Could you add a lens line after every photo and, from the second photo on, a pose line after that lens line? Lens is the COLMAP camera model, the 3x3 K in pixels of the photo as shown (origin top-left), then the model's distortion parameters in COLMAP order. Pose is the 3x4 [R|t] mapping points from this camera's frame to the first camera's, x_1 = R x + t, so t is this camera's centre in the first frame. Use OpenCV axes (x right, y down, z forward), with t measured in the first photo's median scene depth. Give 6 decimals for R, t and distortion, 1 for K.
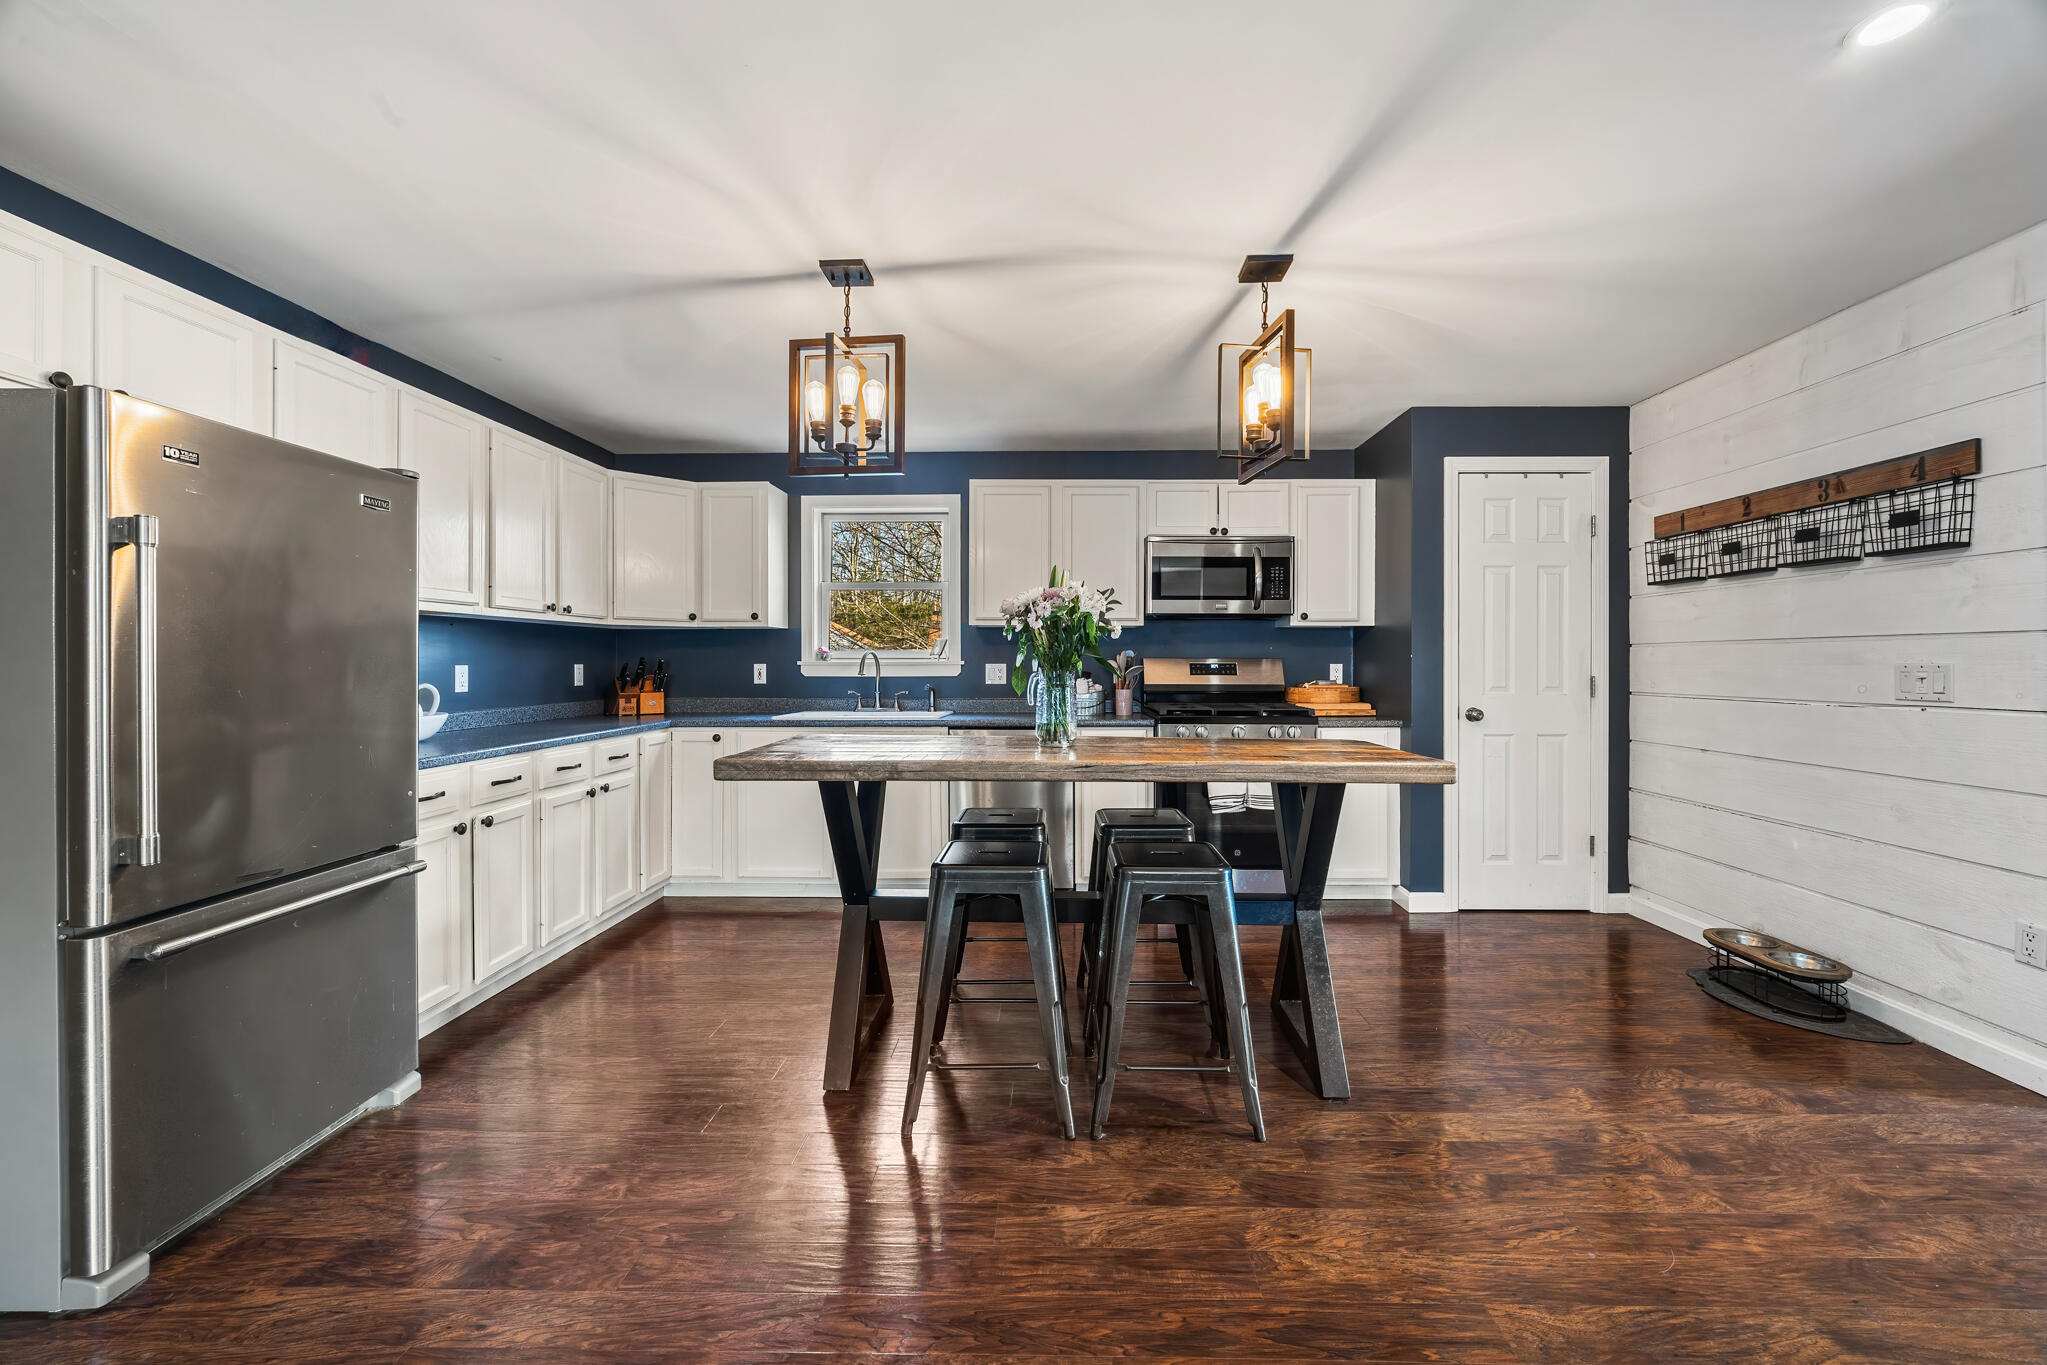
lens RADIAL K [[791.0, 0, 1037.8], [0, 791.0, 668.5], [0, 0, 1]] dist [-0.002436, -0.000143]
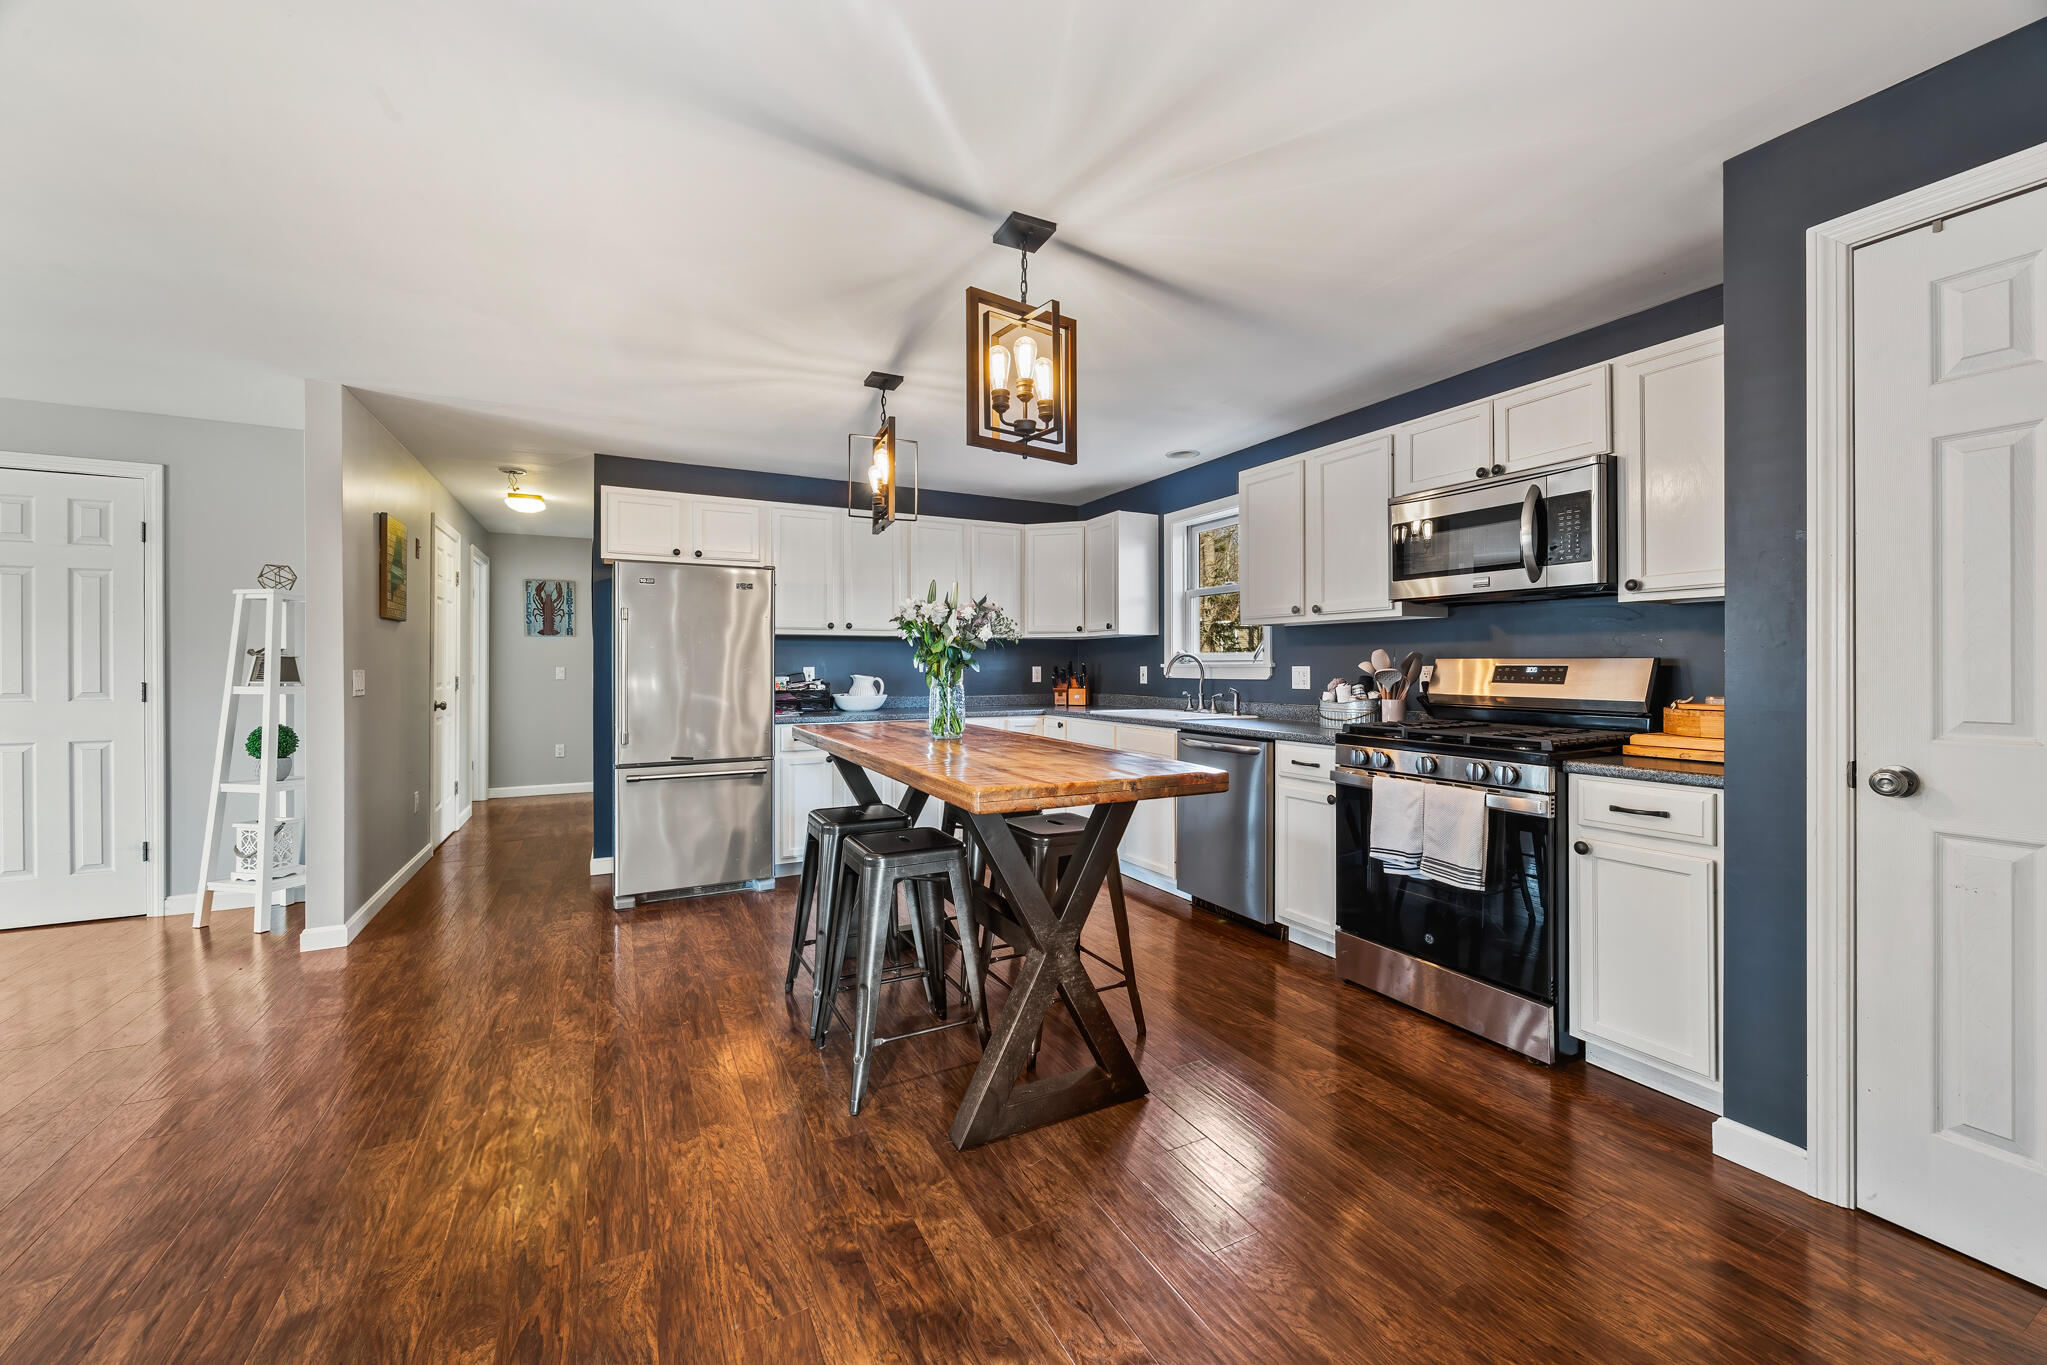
lens RADIAL K [[791.0, 0, 1037.8], [0, 791.0, 668.5], [0, 0, 1]] dist [-0.002436, -0.000143]
pose [[0.486566, 0.002329, -0.873641, 0.646742], [-0.006062, 0.999981, -0.000710, -0.001188], [0.873623, 0.005642, 0.486571, 0.337398]]
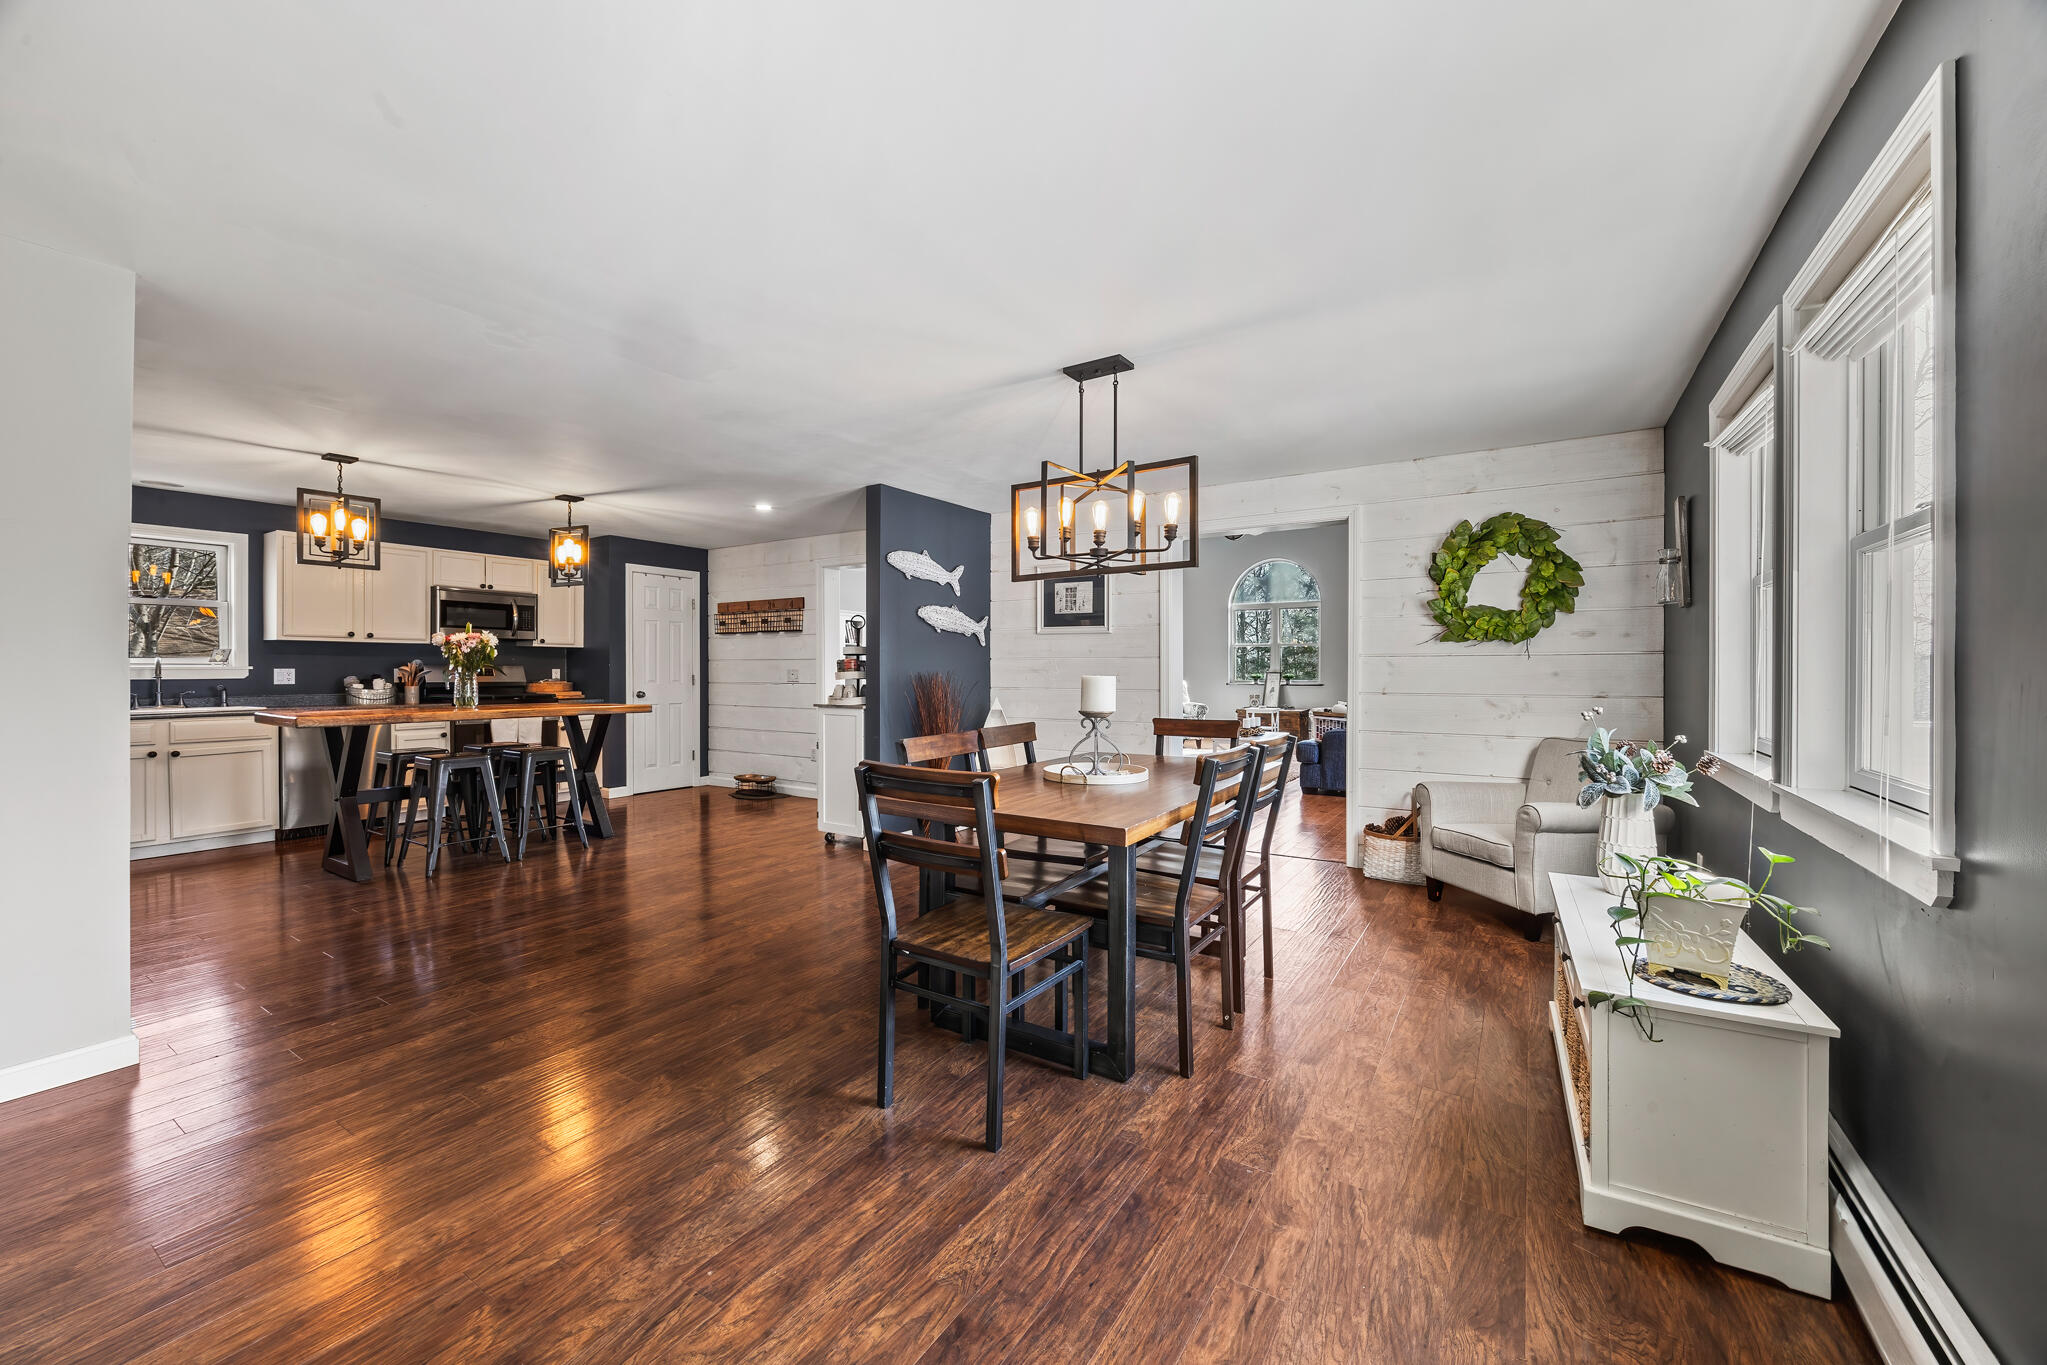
lens RADIAL K [[791.0, 0, 1037.8], [0, 791.0, 668.5], [0, 0, 1]] dist [-0.002436, -0.000143]
pose [[0.515612, 0.000010, 0.856822, -0.582323], [0.004611, 0.999985, -0.002787, 0.003071], [-0.856810, 0.005387, 0.515605, -0.806973]]
